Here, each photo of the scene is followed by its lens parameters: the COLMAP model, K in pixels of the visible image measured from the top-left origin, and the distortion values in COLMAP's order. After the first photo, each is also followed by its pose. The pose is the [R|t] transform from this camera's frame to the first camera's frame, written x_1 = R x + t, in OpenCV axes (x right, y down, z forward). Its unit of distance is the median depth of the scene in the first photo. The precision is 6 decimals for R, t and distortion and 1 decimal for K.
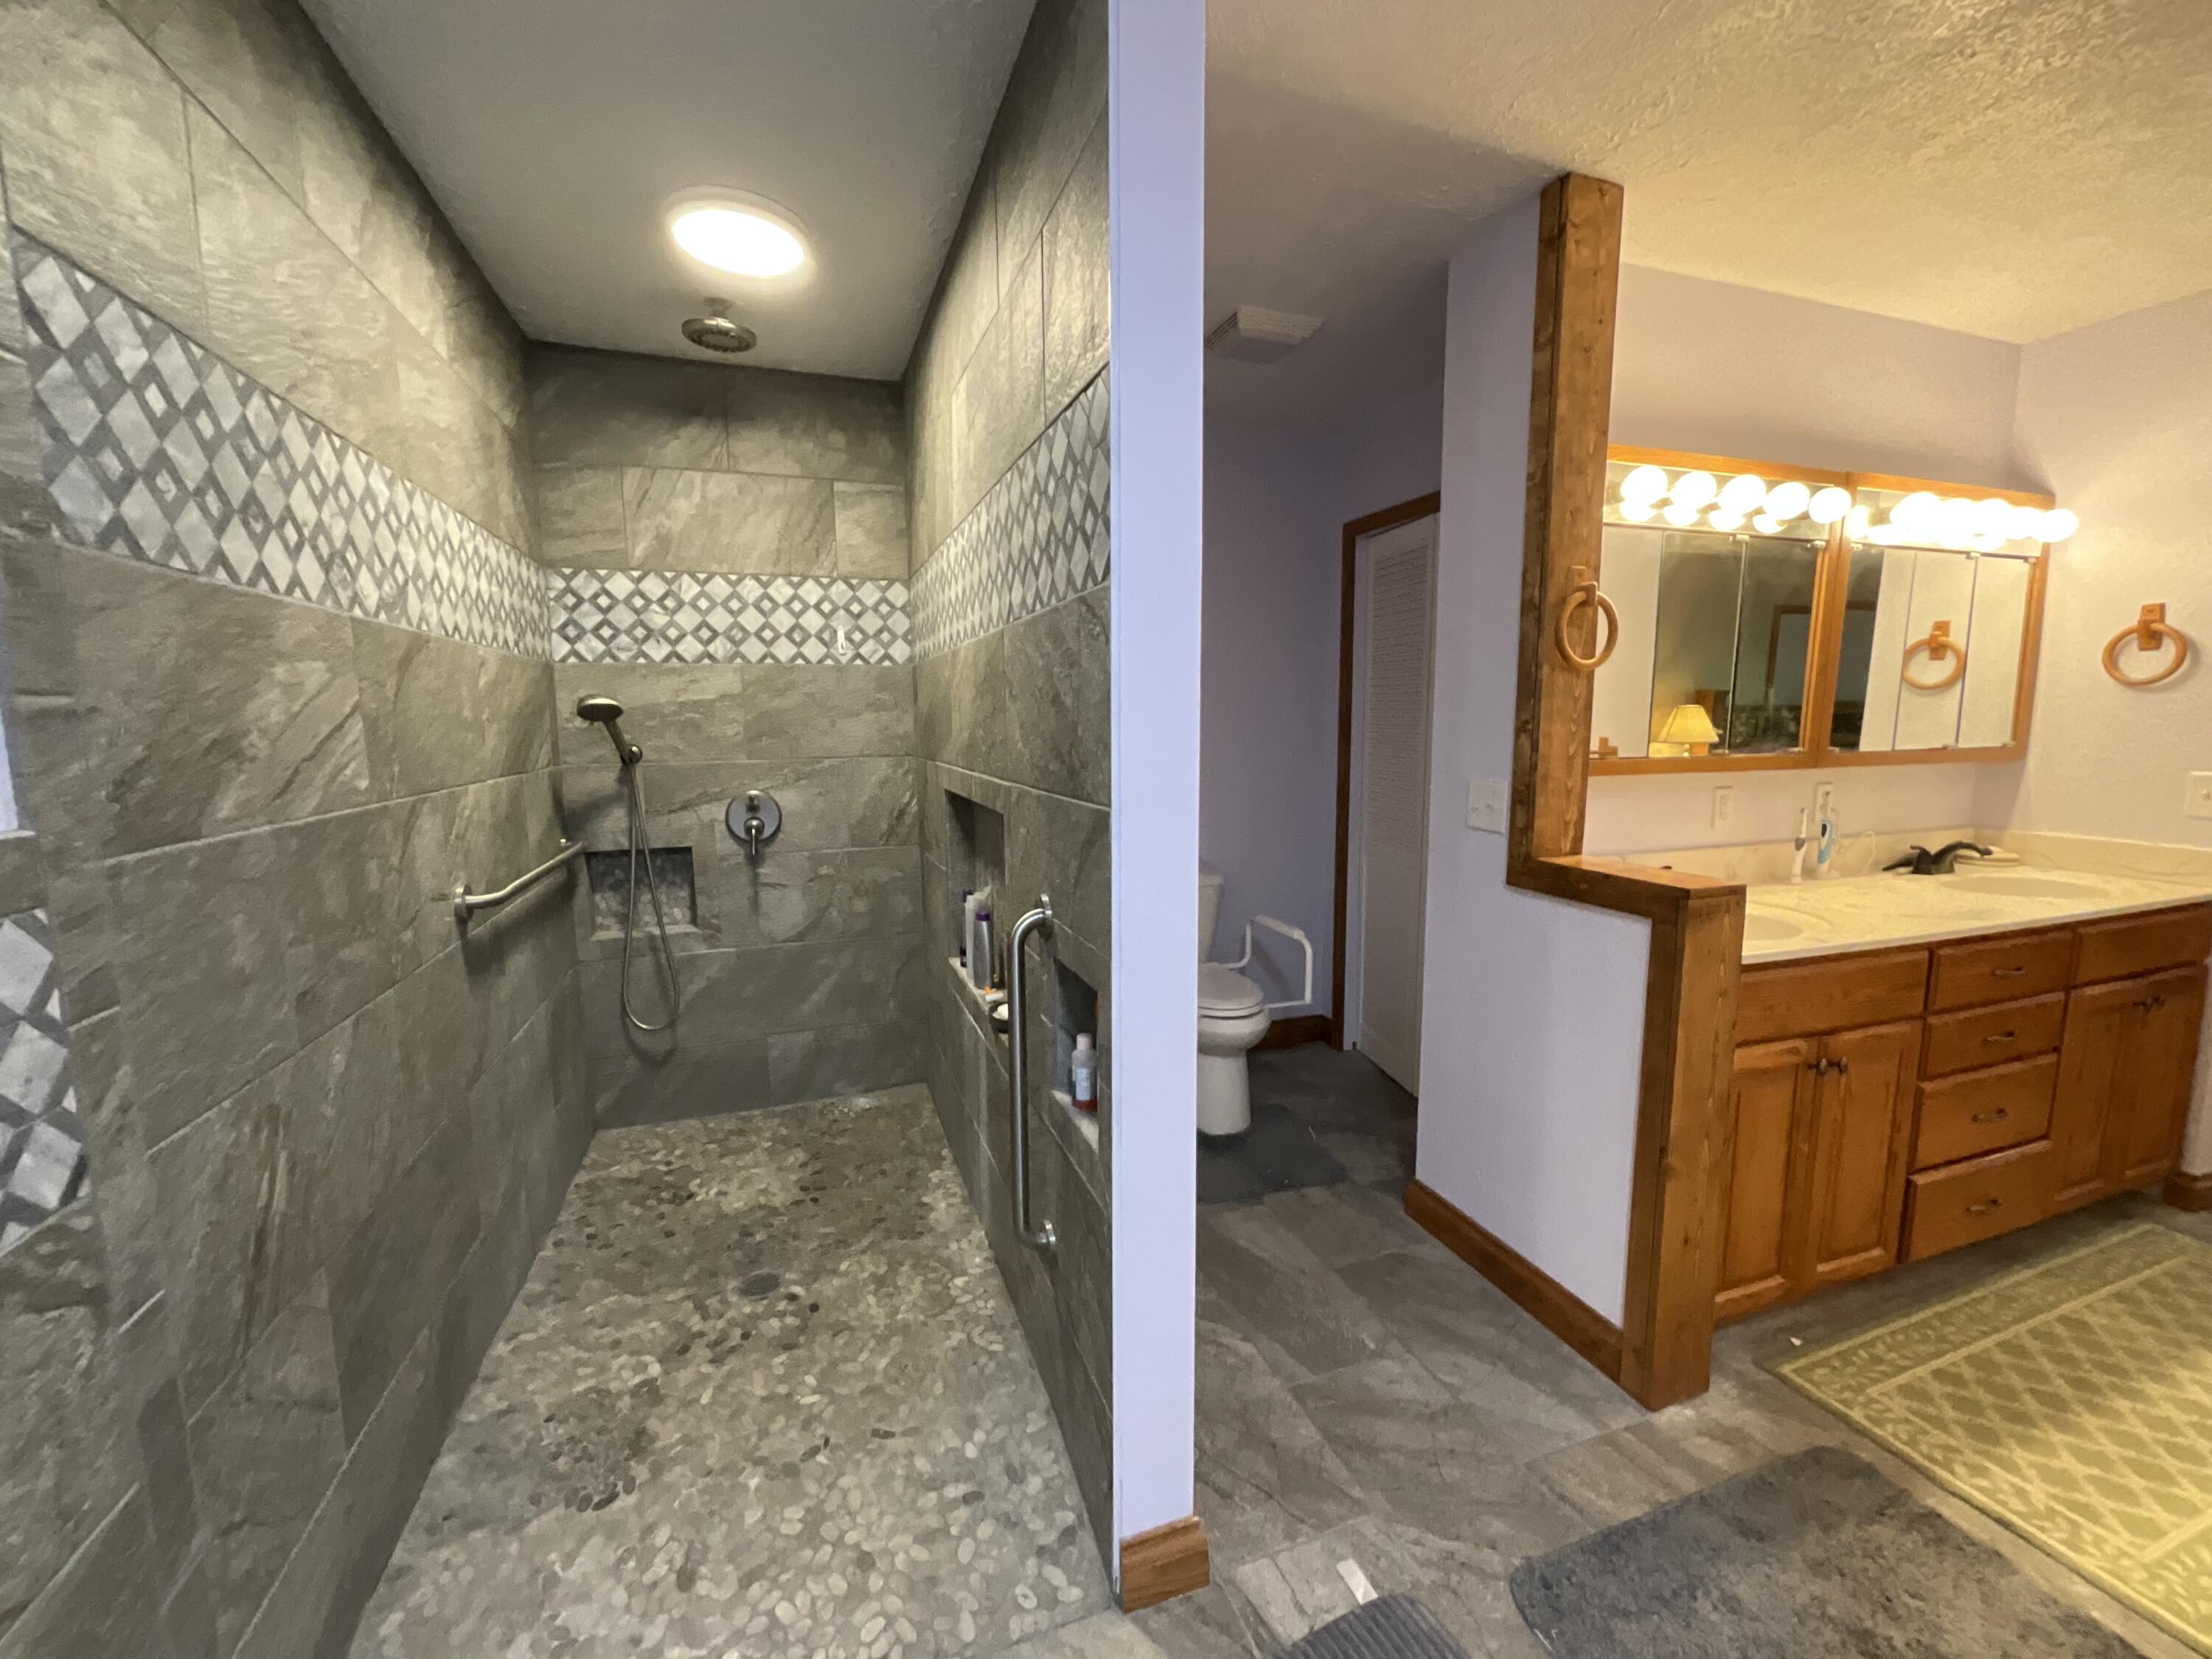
lens RADIAL K [[889.3, 0, 1113.0], [0, 889.3, 824.8], [0, 0, 1]] dist [0.003187, -0.001840]
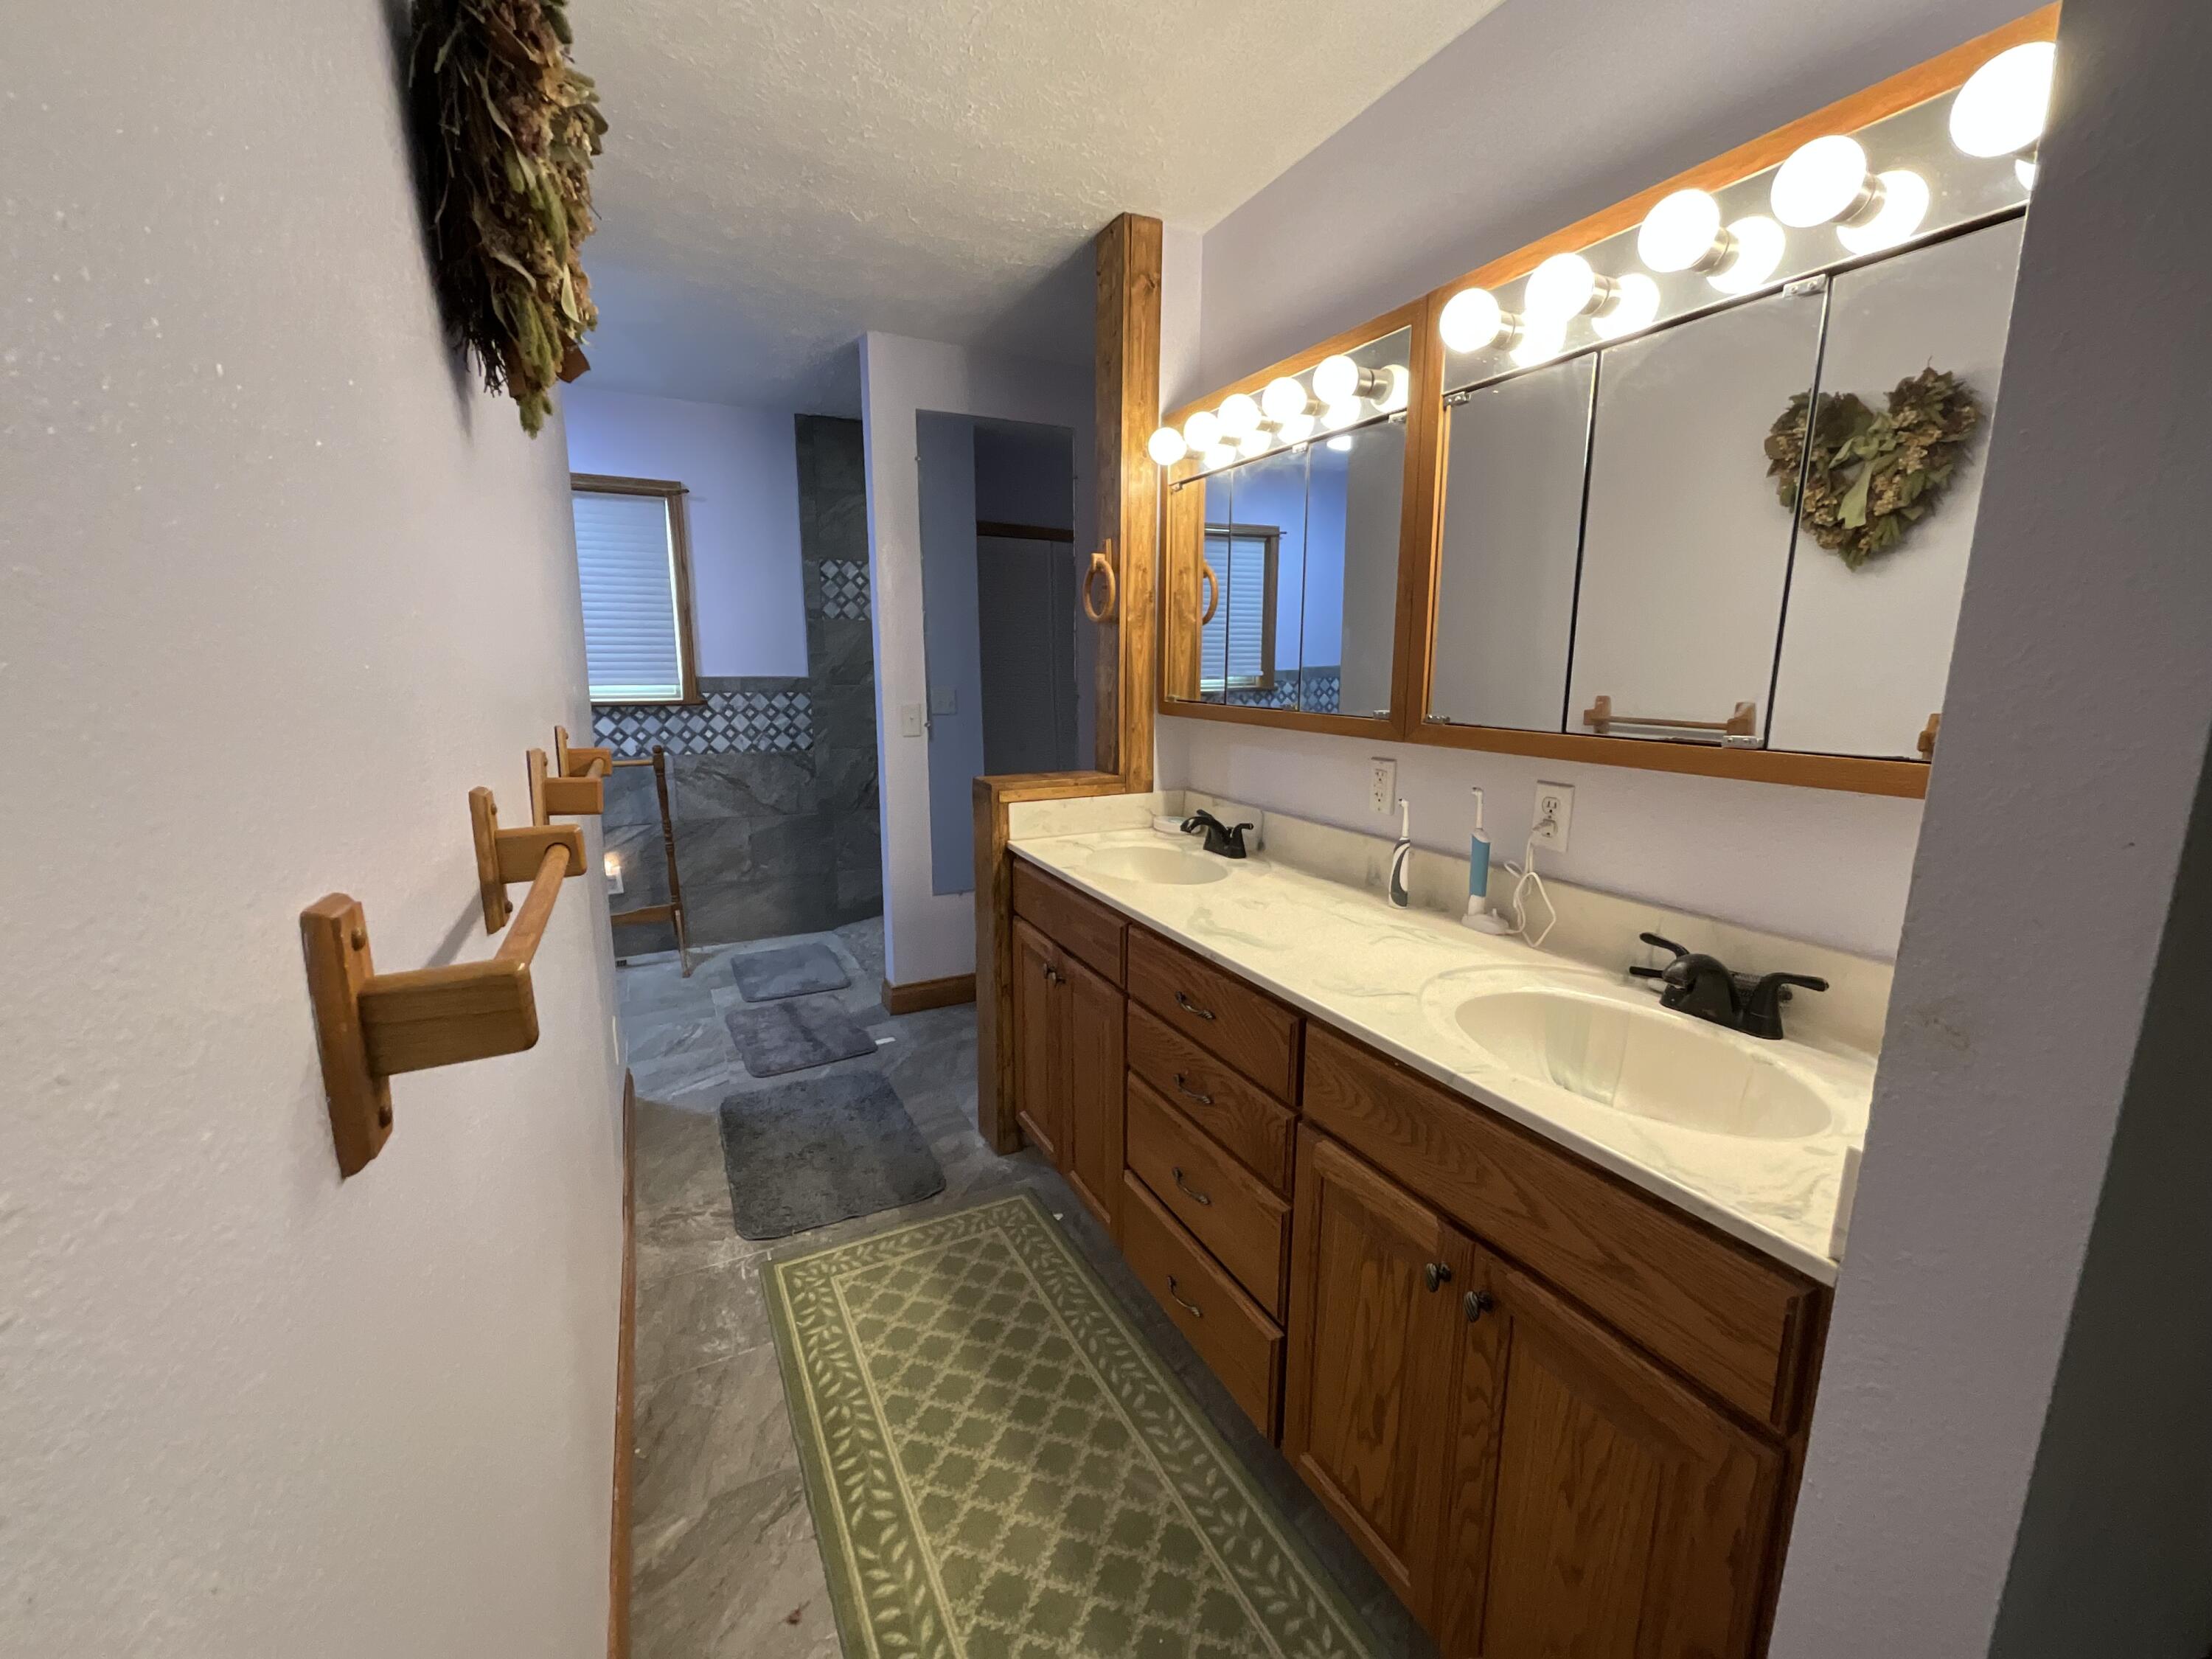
lens RADIAL K [[889.3, 0, 1099.3], [0, 889.3, 826.1], [0, 0, 1]] dist [0.003187, -0.001840]
pose [[0.128258, 0.189530, -0.973462, 1.469598], [-0.129825, 0.976331, 0.172984, -0.090512], [0.983207, 0.104193, 0.149828, 0.682440]]
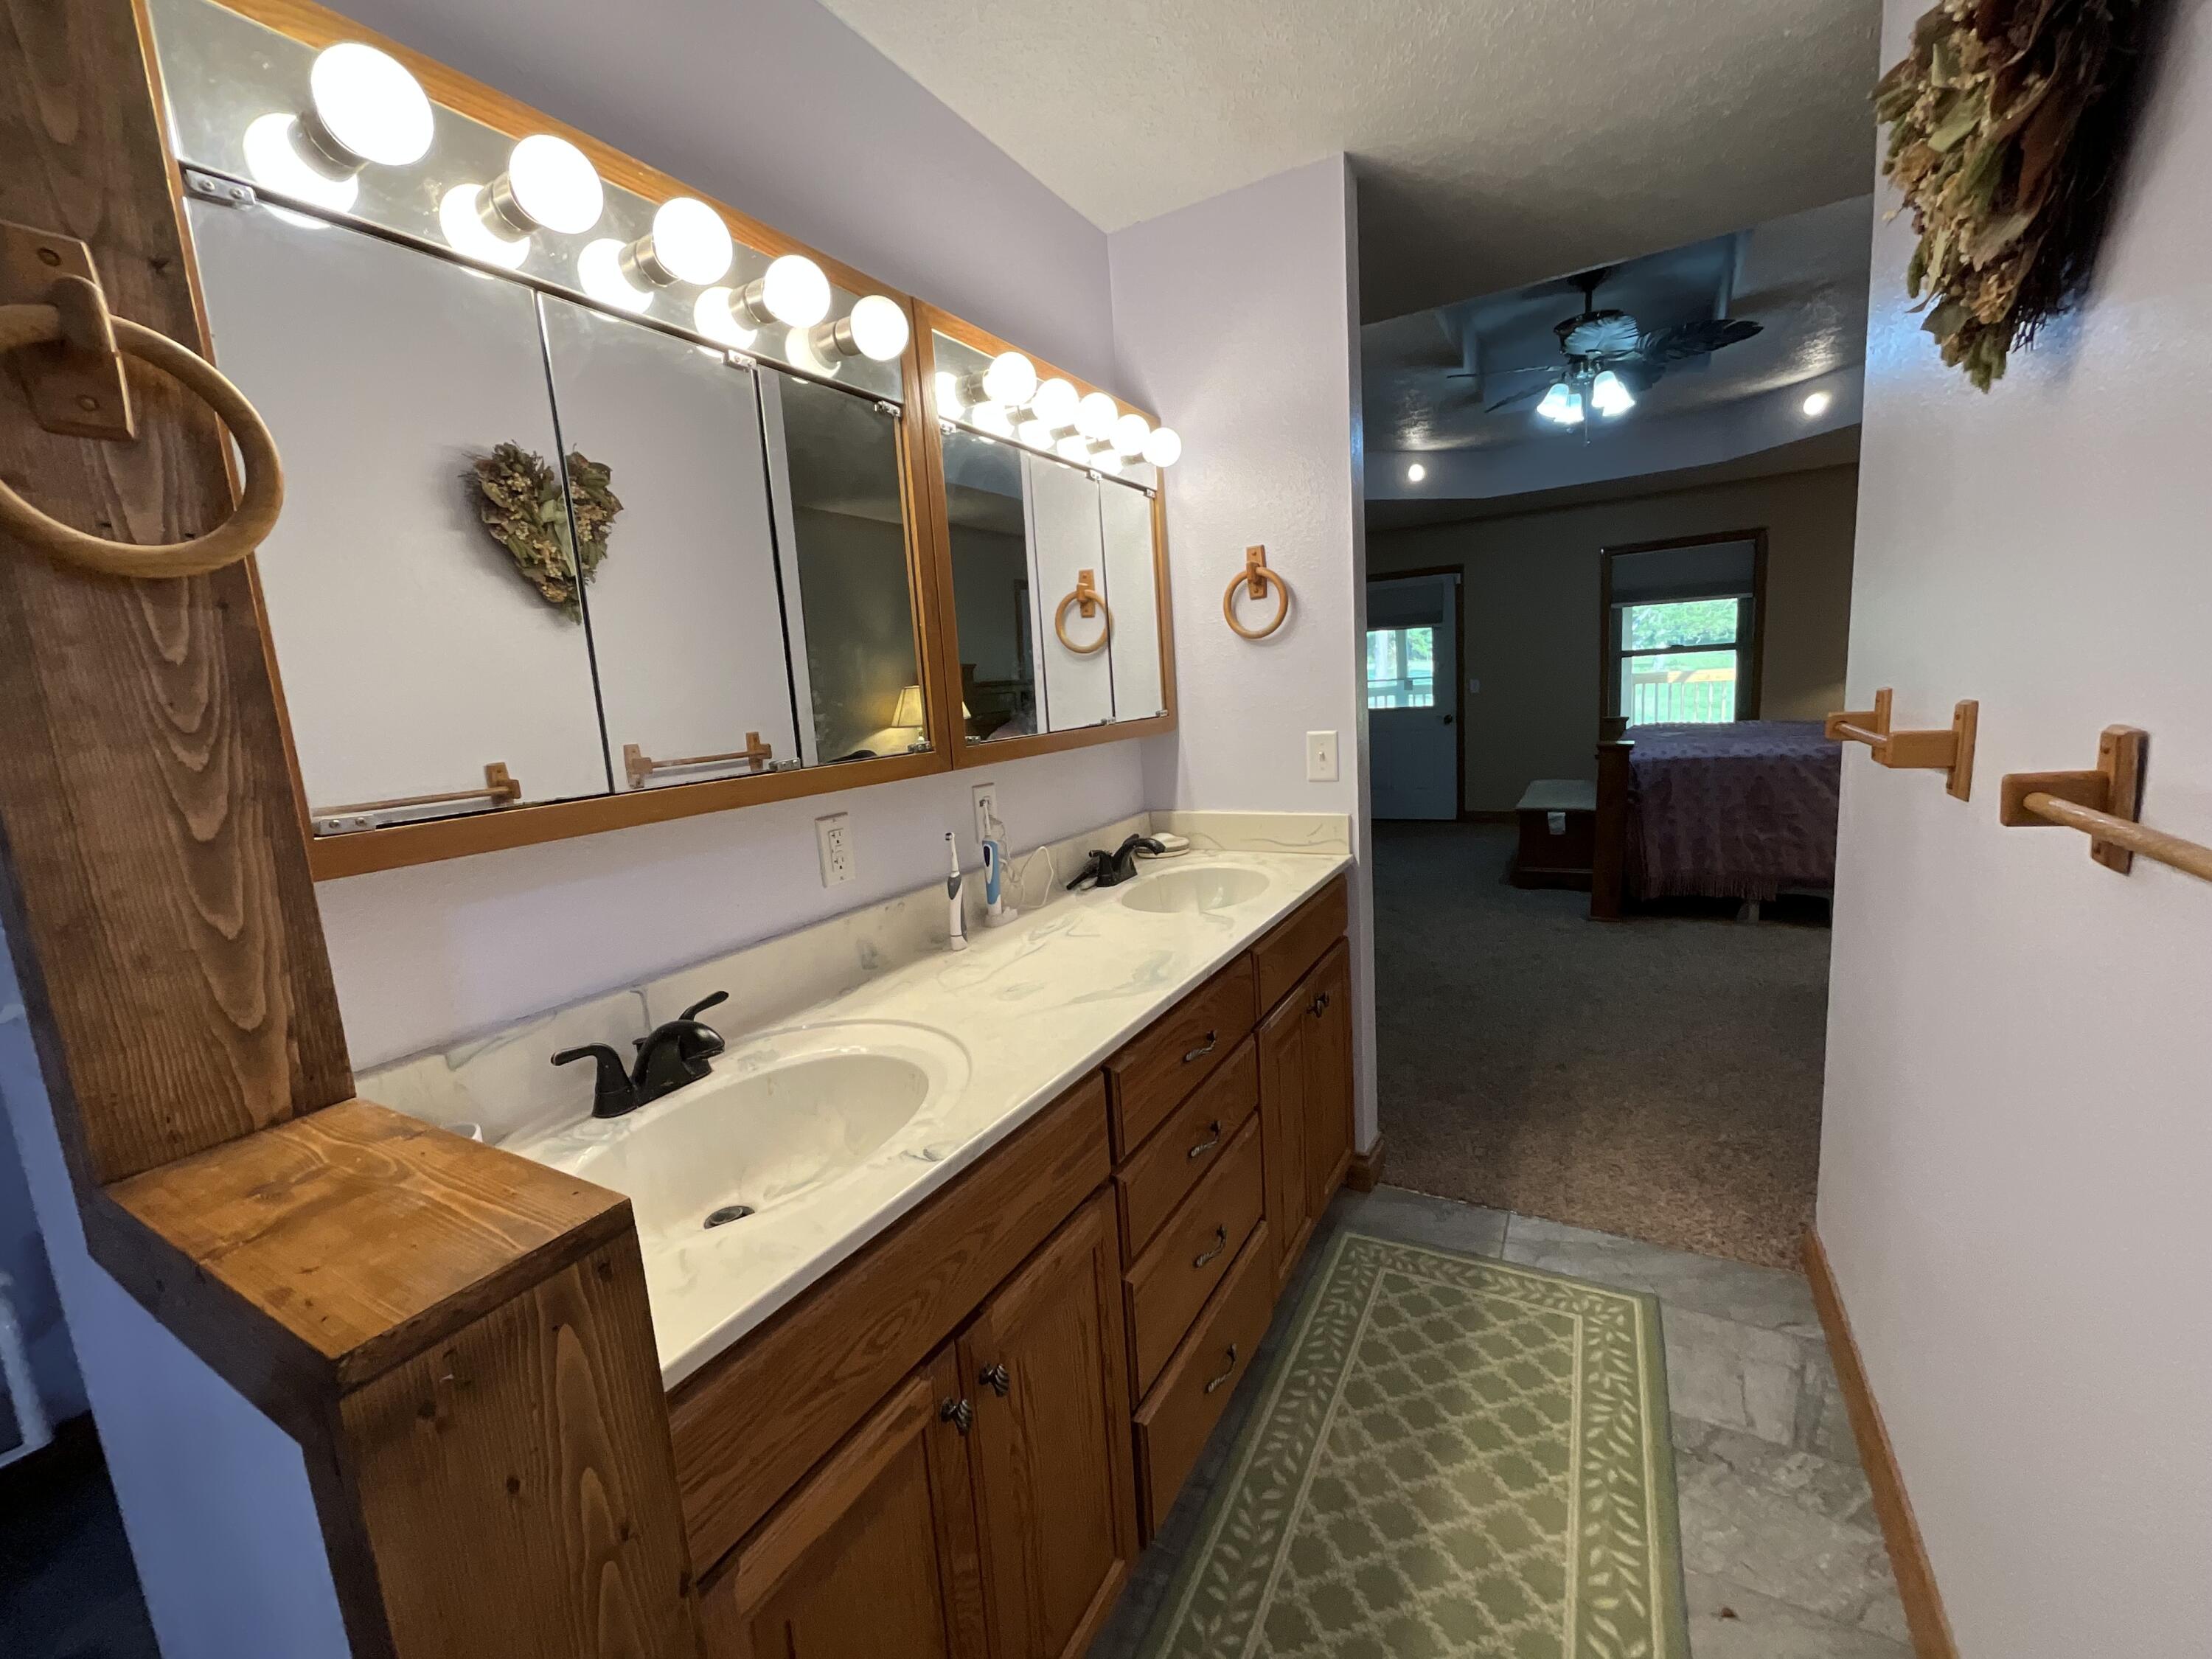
lens RADIAL K [[889.3, 0, 1106.7], [0, 889.3, 824.2], [0, 0, 1]] dist [0.003187, -0.001840]
pose [[0.754758, -0.144281, 0.639940, 0.462515], [0.142437, 0.988284, 0.054825, -0.045410], [-0.640353, 0.049772, 0.766466, 0.440822]]
